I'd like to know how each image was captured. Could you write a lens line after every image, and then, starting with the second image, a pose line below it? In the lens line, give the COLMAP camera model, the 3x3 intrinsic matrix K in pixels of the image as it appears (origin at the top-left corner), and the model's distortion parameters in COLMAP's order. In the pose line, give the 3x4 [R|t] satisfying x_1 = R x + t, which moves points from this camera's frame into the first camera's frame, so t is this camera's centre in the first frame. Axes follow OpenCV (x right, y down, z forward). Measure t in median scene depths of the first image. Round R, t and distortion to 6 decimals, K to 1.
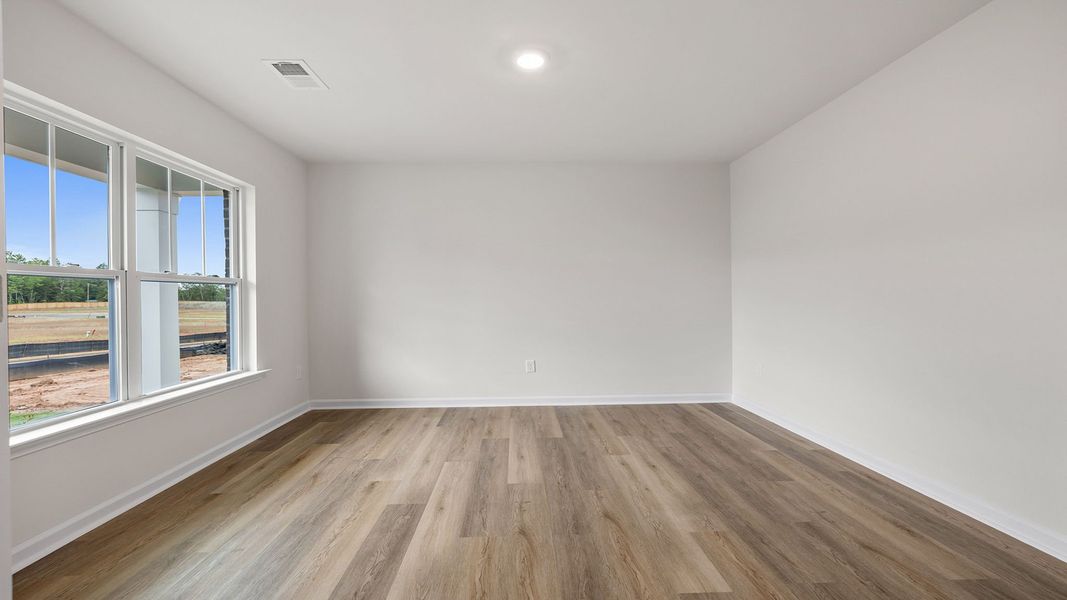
lens RADIAL K [[464.5, 0, 530.5], [0, 464.5, 301.3], [0, 0, 1]] dist [0.000917, -0.000016]
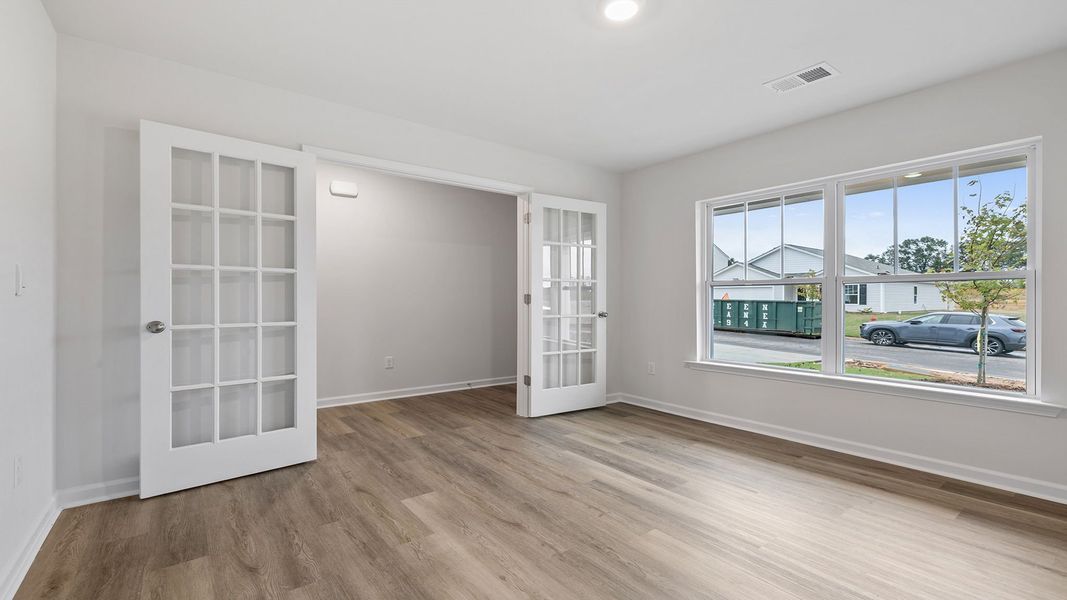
lens RADIAL K [[464.5, 0, 530.5], [0, 464.5, 301.3], [0, 0, 1]] dist [0.000917, -0.000016]
pose [[-0.820571, 0.007631, -0.571494, 0.718502], [0.002545, 0.999950, 0.009698, -0.014109], [0.571539, 0.006503, -0.820549, 1.877369]]
